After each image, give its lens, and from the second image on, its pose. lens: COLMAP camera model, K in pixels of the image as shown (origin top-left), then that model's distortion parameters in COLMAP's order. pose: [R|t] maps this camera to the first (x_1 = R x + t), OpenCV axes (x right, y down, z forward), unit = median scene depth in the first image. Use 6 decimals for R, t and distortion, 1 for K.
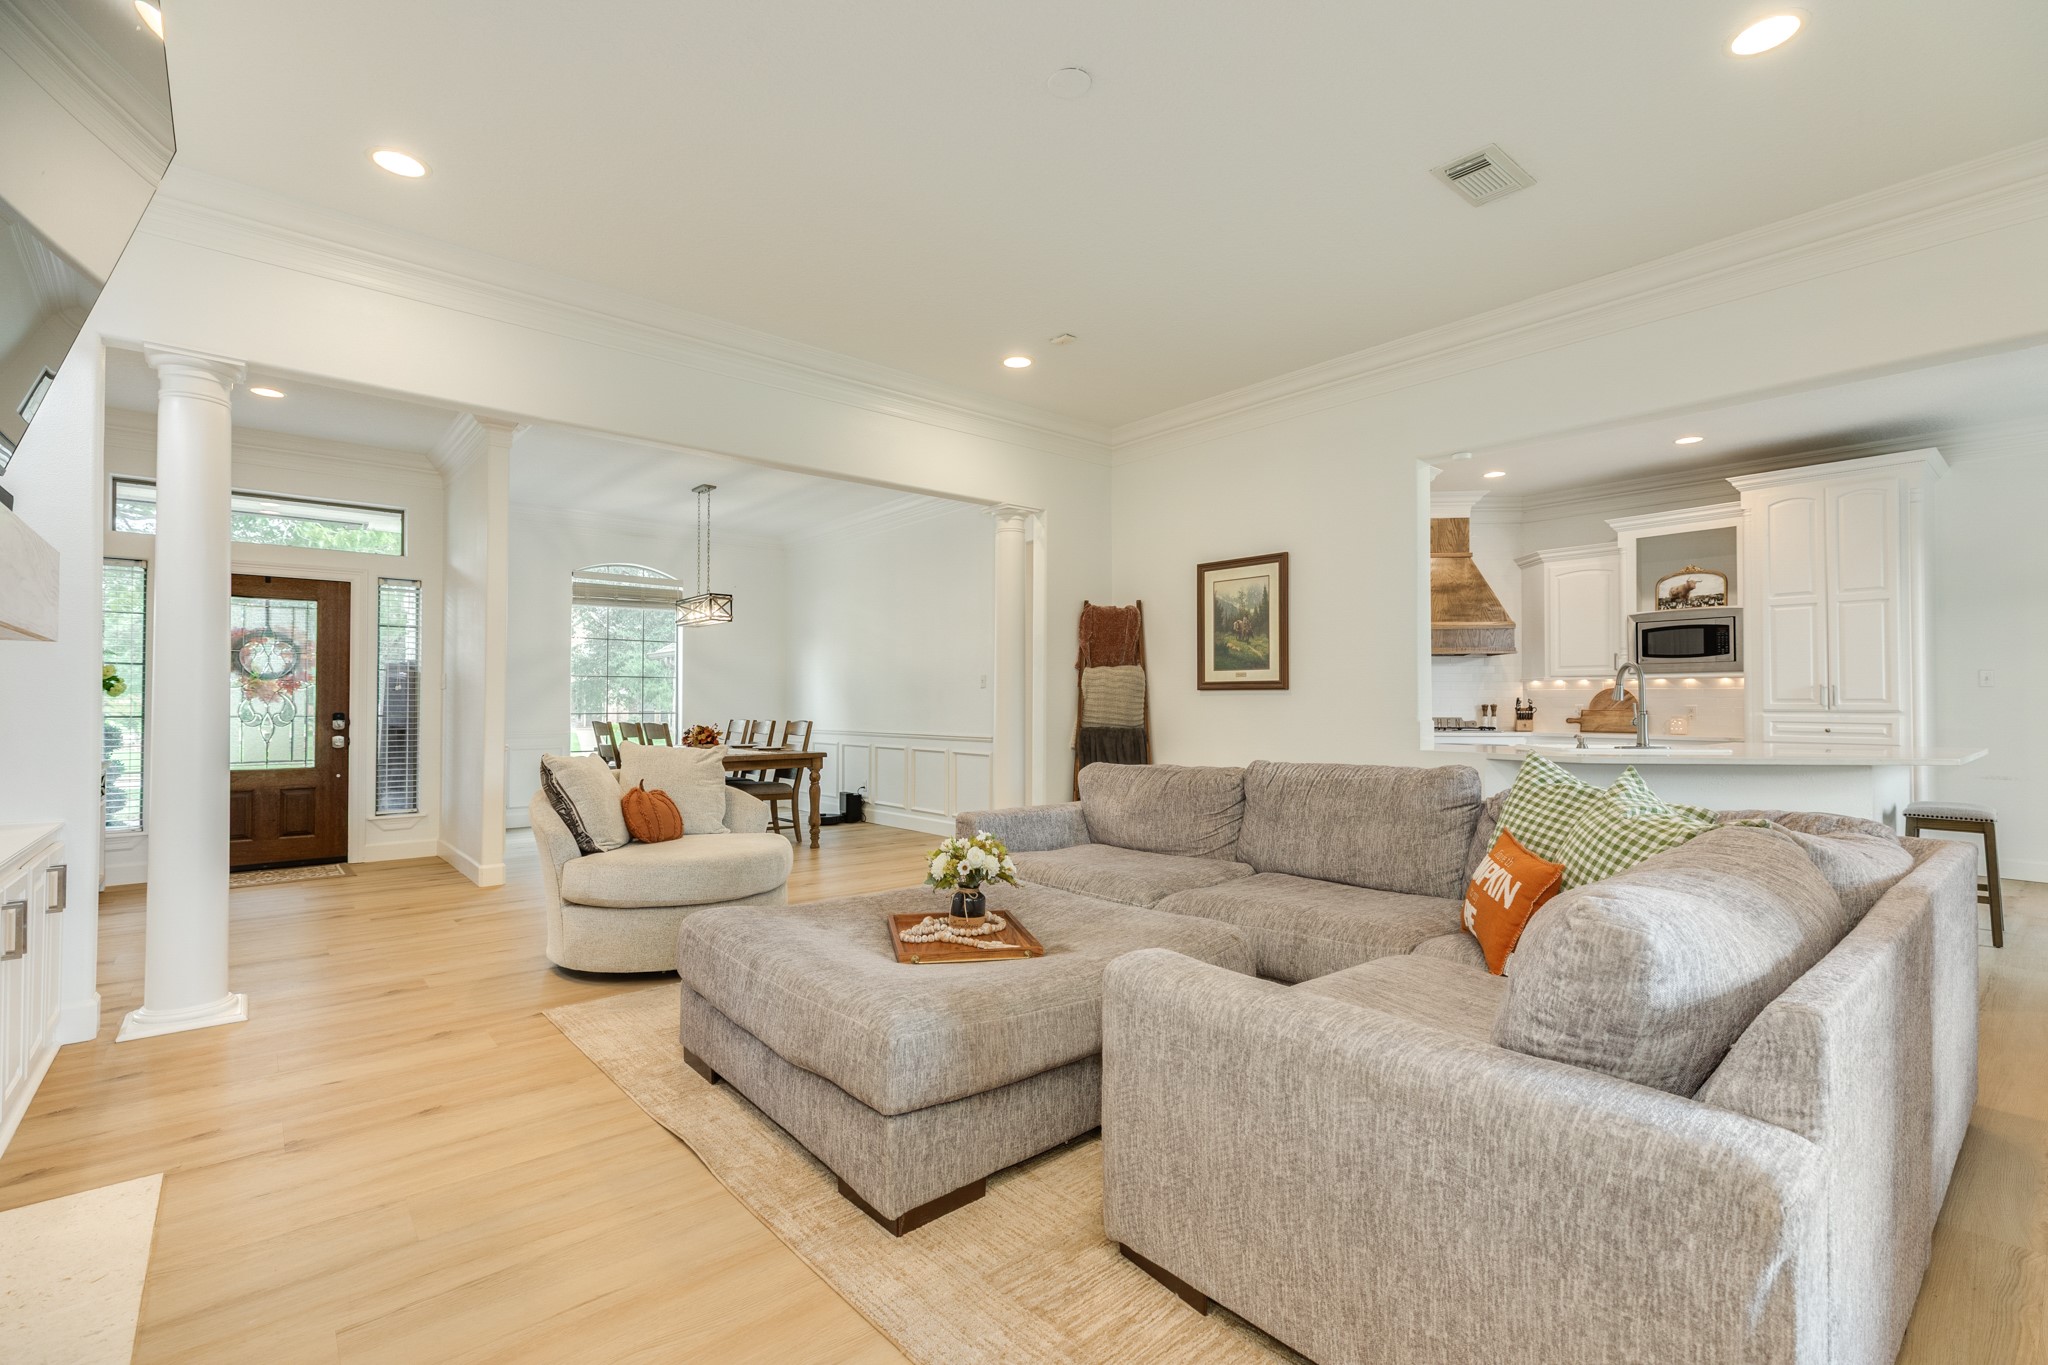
lens RADIAL K [[912.9, 0, 1019.4], [0, 912.9, 687.3], [0, 0, 1]] dist [0.006567, -0.000251]
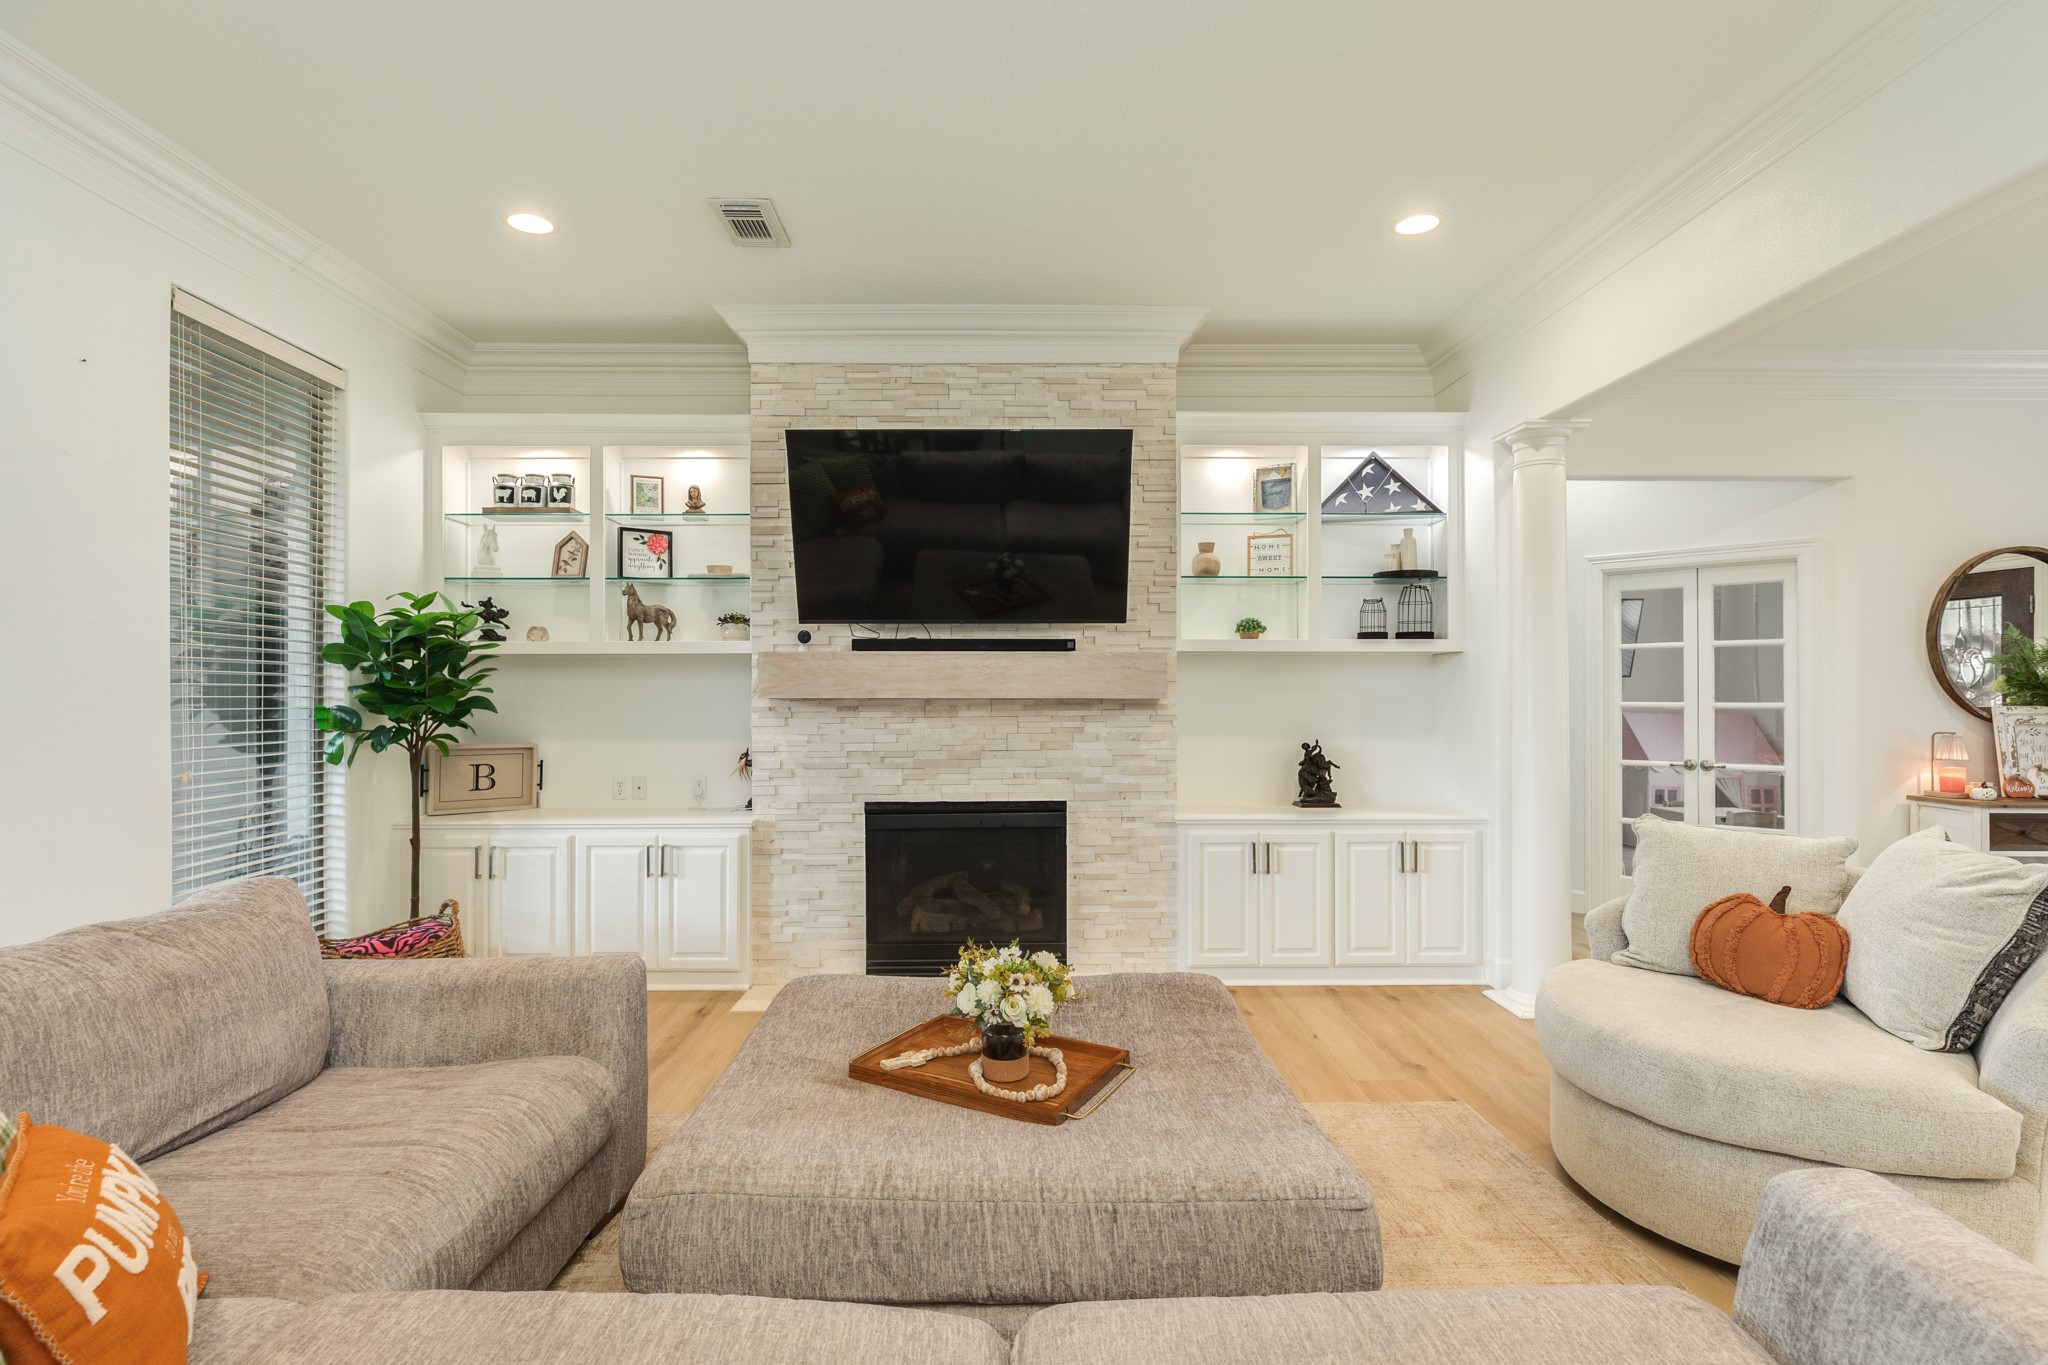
lens RADIAL K [[1008.8, 0, 1024.0], [0, 1008.8, 682.5], [0, 0, 1]] dist [0.000881, -0.000223]
pose [[-0.635454, -0.004283, -0.772127, 0.223360], [0.013884, 0.999760, -0.016971, -0.014494], [0.772014, -0.021505, -0.635241, 0.606919]]
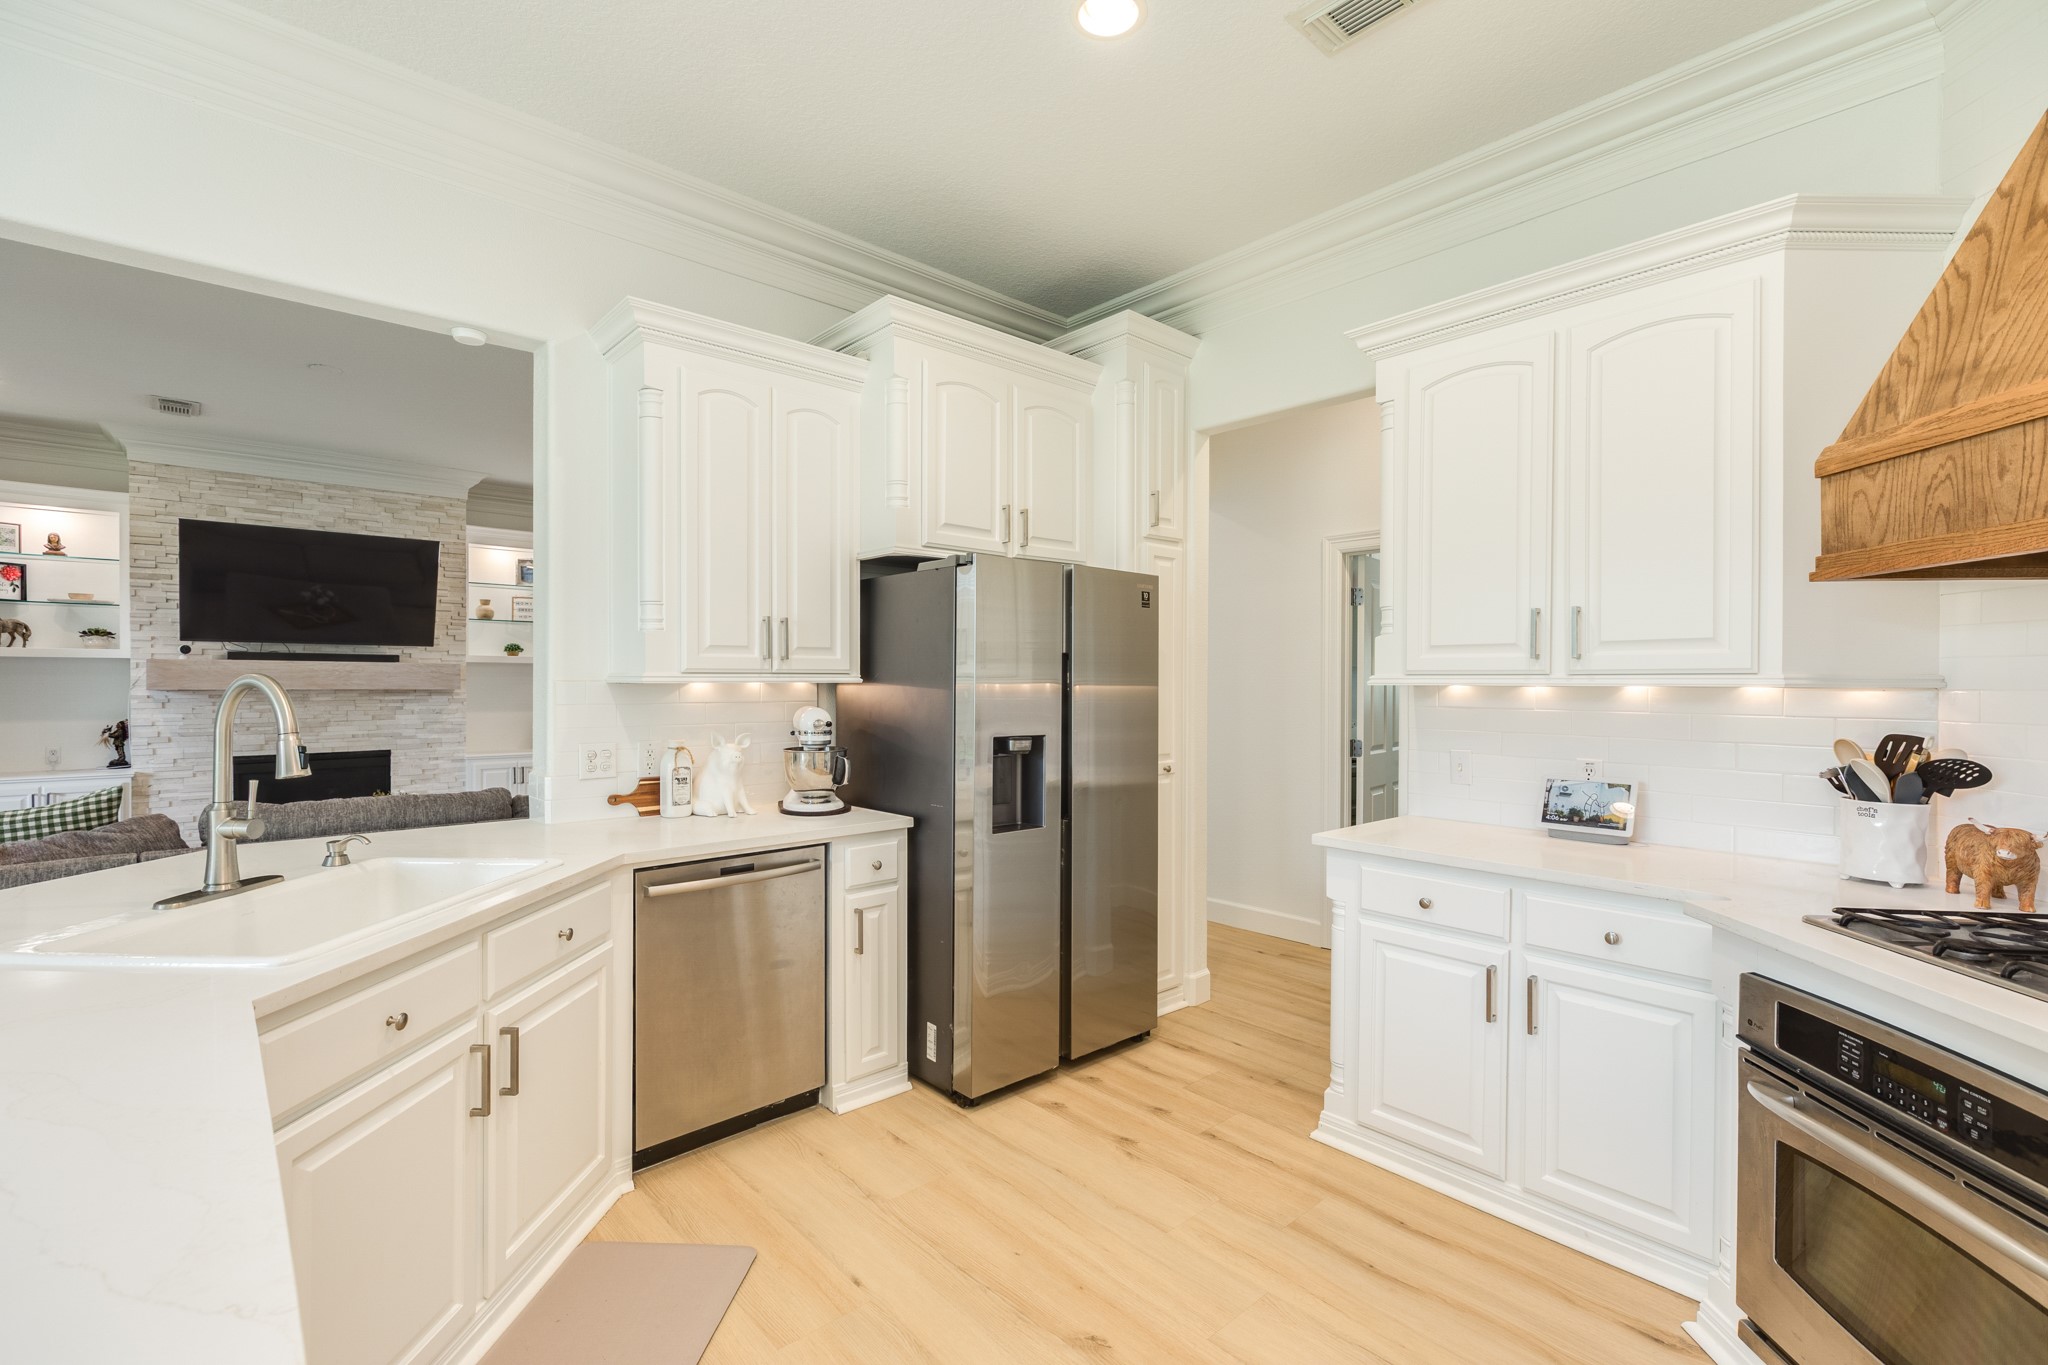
lens RADIAL K [[912.9, 0, 1019.4], [0, 912.9, 687.3], [0, 0, 1]] dist [0.006567, -0.000251]
pose [[0.026277, 0.005775, -0.999638, 0.705433], [0.013660, 0.999888, 0.006135, -0.013889], [0.999561, -0.013816, 0.026195, 0.866031]]
